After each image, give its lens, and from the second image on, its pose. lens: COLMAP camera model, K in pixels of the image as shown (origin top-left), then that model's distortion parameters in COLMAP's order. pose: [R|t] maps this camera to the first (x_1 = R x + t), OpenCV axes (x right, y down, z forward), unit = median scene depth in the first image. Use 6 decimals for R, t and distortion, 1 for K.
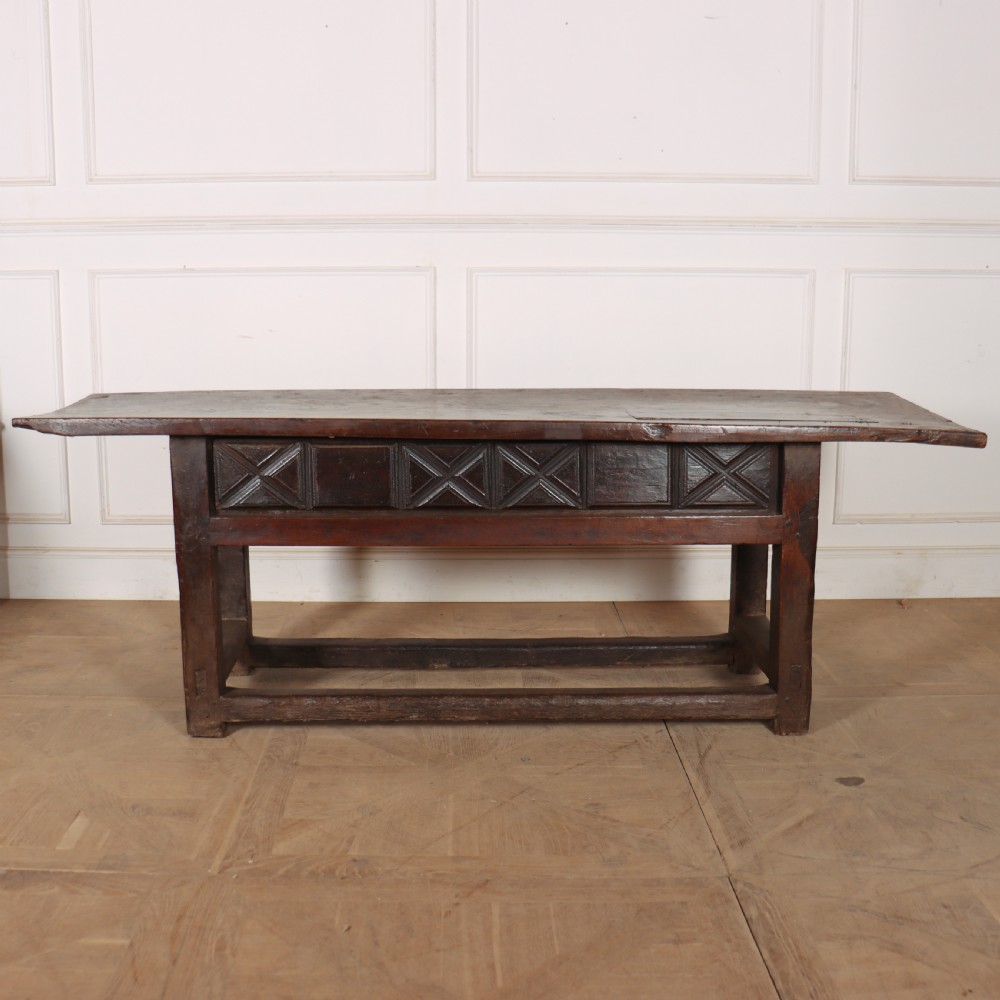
lens RADIAL K [[1826.3, 0, 500.0], [0, 1826.3, 500.0], [0, 0, 1]] dist [-0.099277, 0.232012]
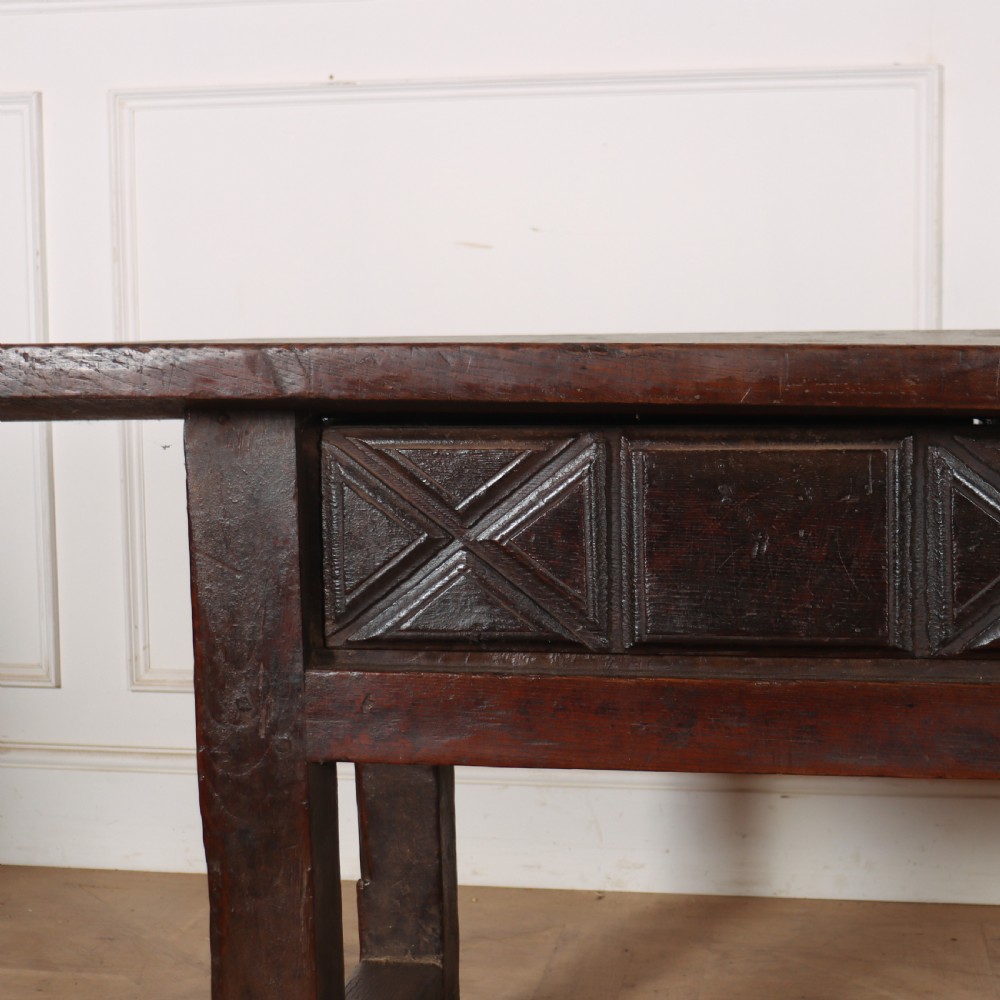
lens RADIAL K [[1826.3, 0, 500.0], [0, 1826.3, 500.0], [0, 0, 1]] dist [-0.099277, 0.232012]
pose [[0.983450, 0.002730, -0.181159, -0.068671], [-0.021141, 0.994785, -0.099777, 0.010945], [0.179942, 0.101955, 0.978379, 0.690426]]
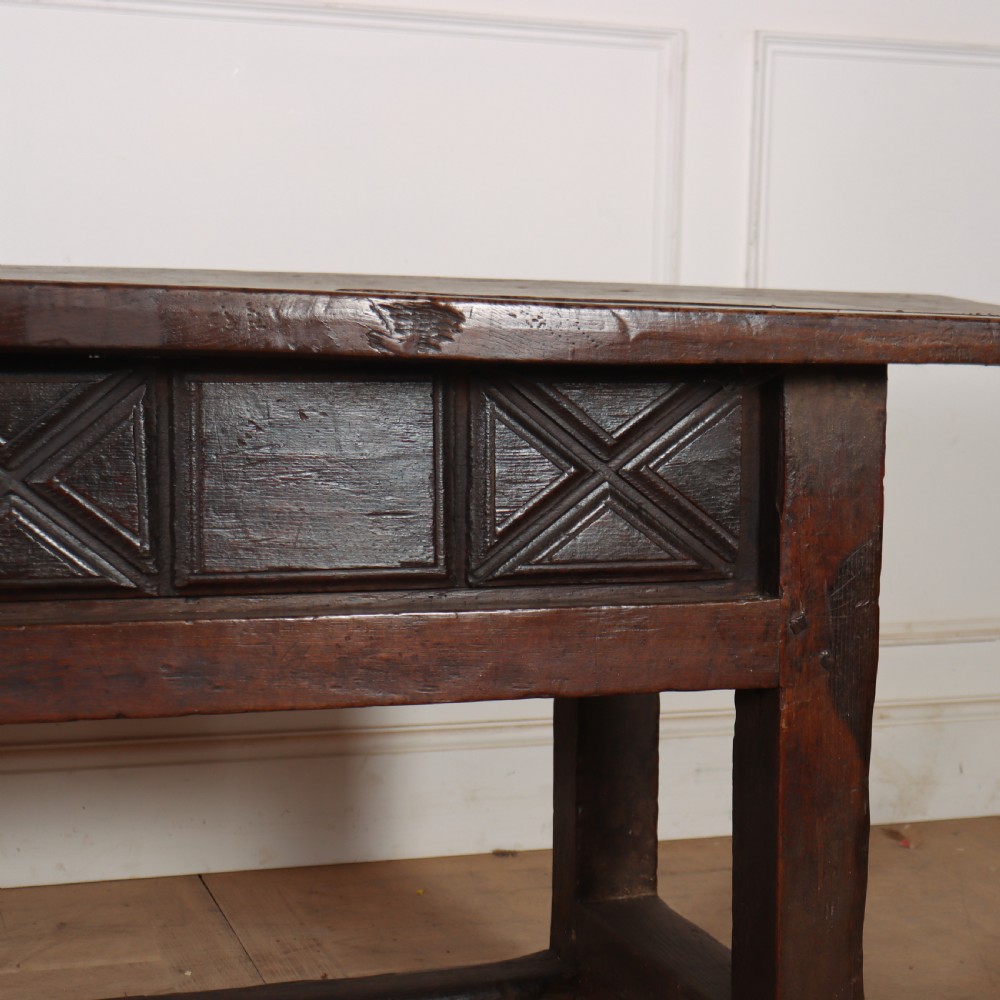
lens RADIAL K [[2076.1, 0, 612.9], [0, 2076.1, 569.1], [0, 0, 1]] dist [-0.042597, 0.288635]
pose [[0.943812, -0.020069, 0.329873, 0.003179], [0.040067, 0.997740, -0.053936, 0.022081], [-0.328045, 0.064123, 0.942483, 0.656692]]
